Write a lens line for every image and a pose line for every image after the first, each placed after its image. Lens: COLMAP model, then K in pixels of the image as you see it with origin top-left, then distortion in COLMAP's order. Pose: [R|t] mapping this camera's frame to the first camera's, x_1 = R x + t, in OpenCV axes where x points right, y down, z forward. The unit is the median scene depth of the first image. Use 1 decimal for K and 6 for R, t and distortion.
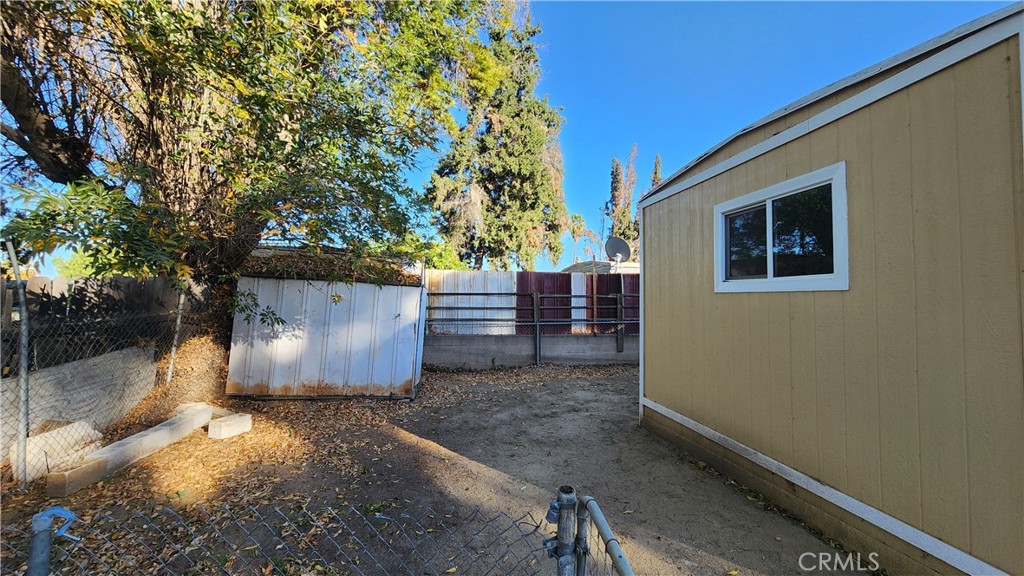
lens RADIAL K [[425.0, 0, 512.3], [0, 425.0, 288.0], [0, 0, 1]] dist [0.002891, 0.000730]
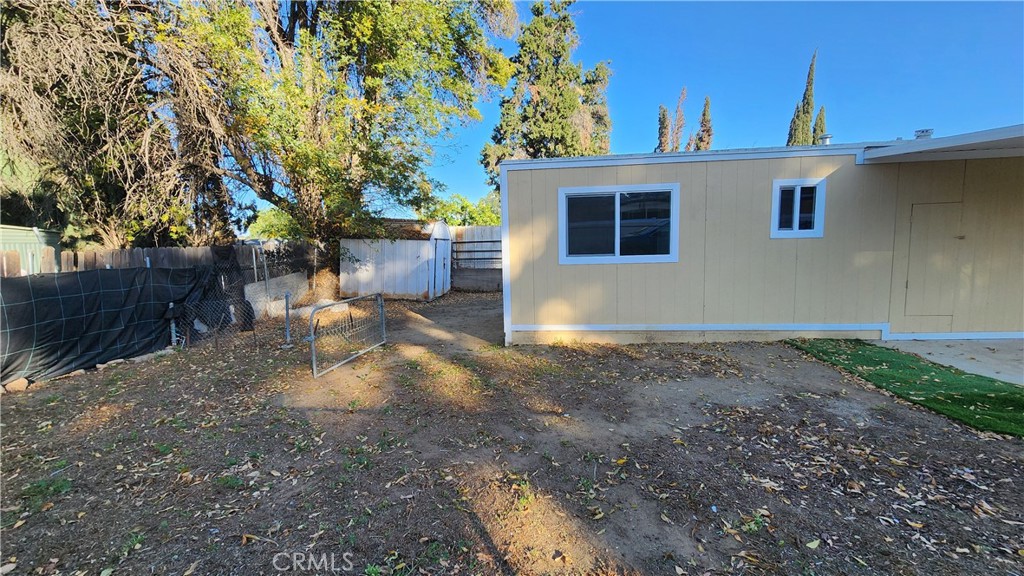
lens RADIAL K [[425.0, 0, 511.5], [0, 425.0, 287.8], [0, 0, 1]] dist [0.002891, 0.000730]
pose [[0.967515, -0.002946, -0.252797, 0.385534], [0.037107, 0.990758, 0.130469, -0.017357], [0.250076, -0.135611, 0.958682, -0.445541]]
